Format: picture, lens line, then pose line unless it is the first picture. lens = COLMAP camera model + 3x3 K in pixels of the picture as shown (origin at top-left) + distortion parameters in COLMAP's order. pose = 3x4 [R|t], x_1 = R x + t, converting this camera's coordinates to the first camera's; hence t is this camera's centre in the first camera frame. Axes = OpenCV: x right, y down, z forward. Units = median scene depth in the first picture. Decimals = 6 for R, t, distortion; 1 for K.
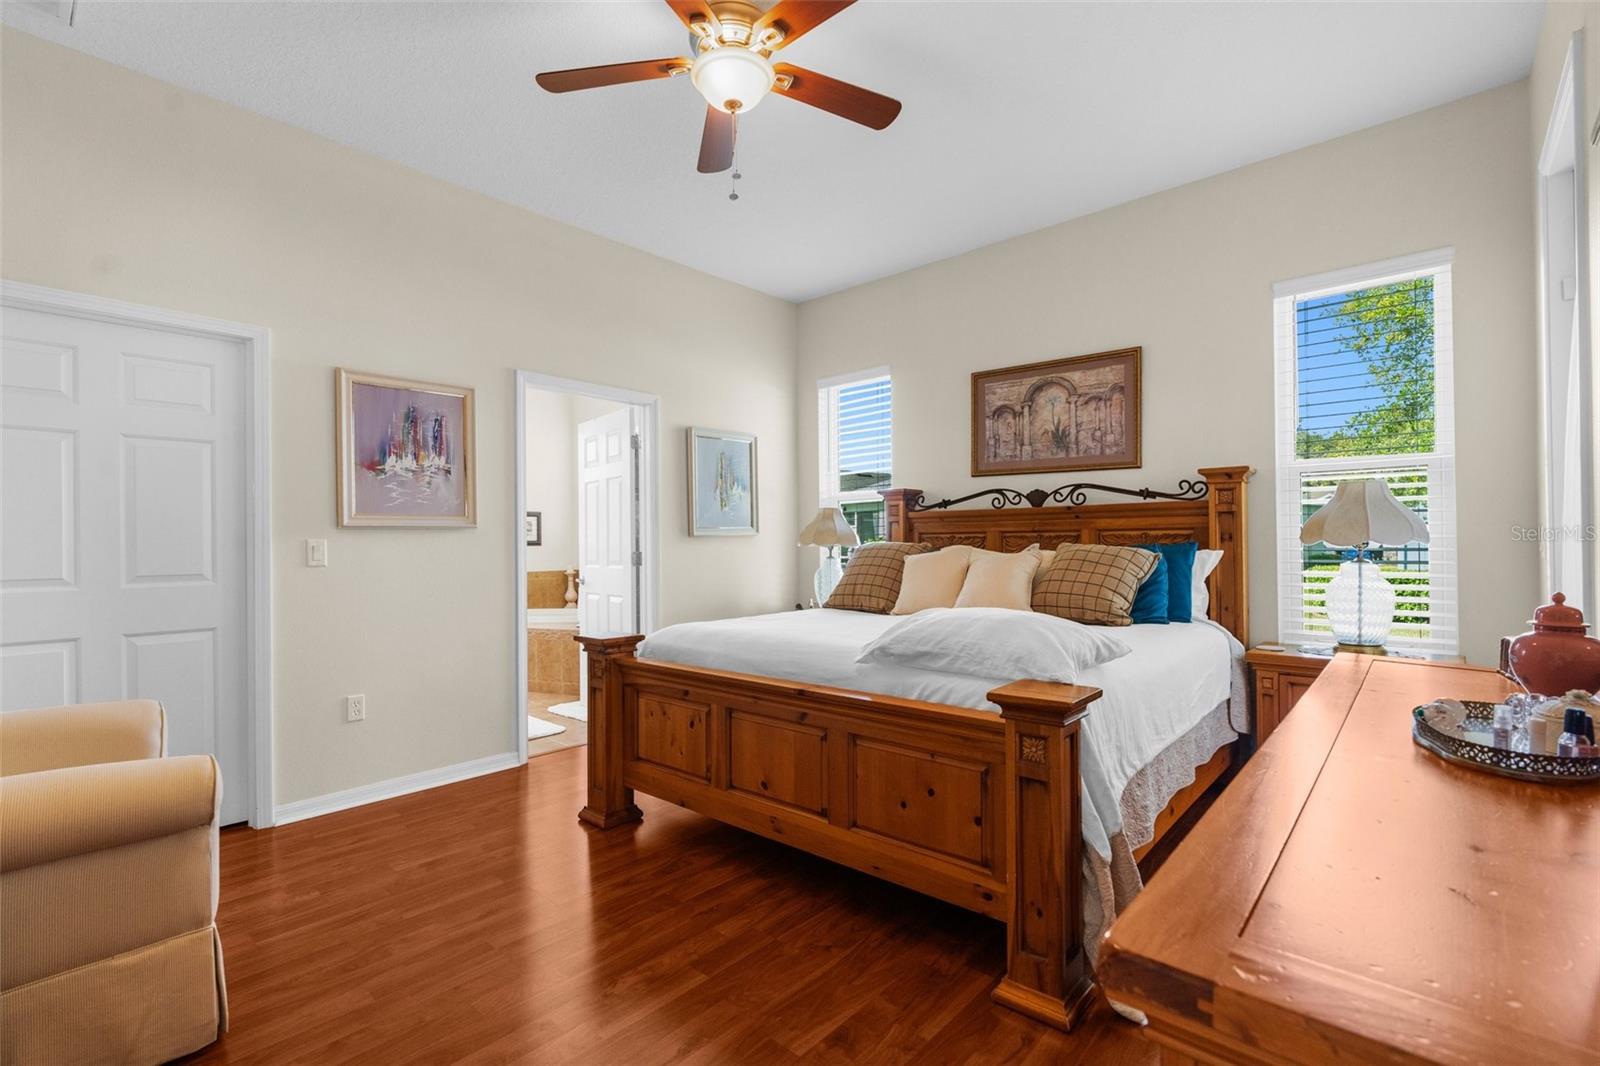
lens RADIAL K [[733.1, 0, 800.3], [0, 733.1, 539.4], [0, 0, 1]] dist [-0.007921, 0.002352]
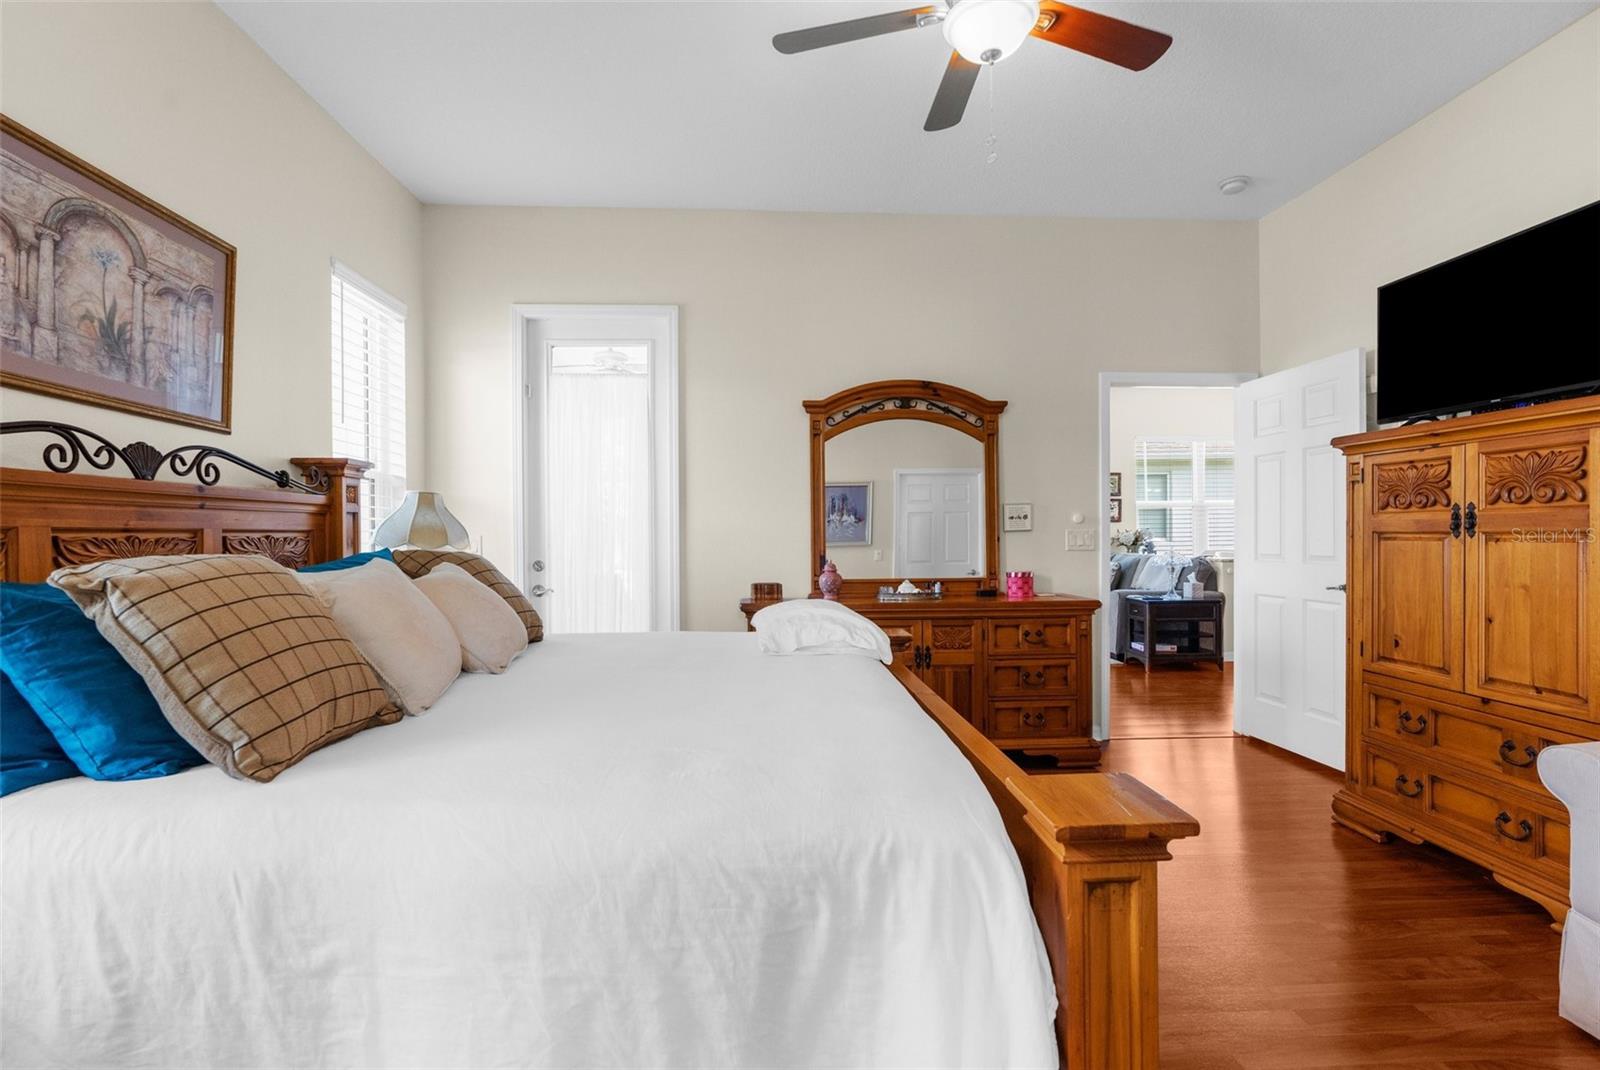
lens RADIAL K [[733.1, 0, 798.6], [0, 733.1, 535.1], [0, 0, 1]] dist [-0.007921, 0.002352]
pose [[-0.708541, 0.011150, 0.705582, -0.315743], [0.007135, 0.999937, -0.008636, -0.001007], [-0.705634, -0.001085, -0.708576, 1.033924]]
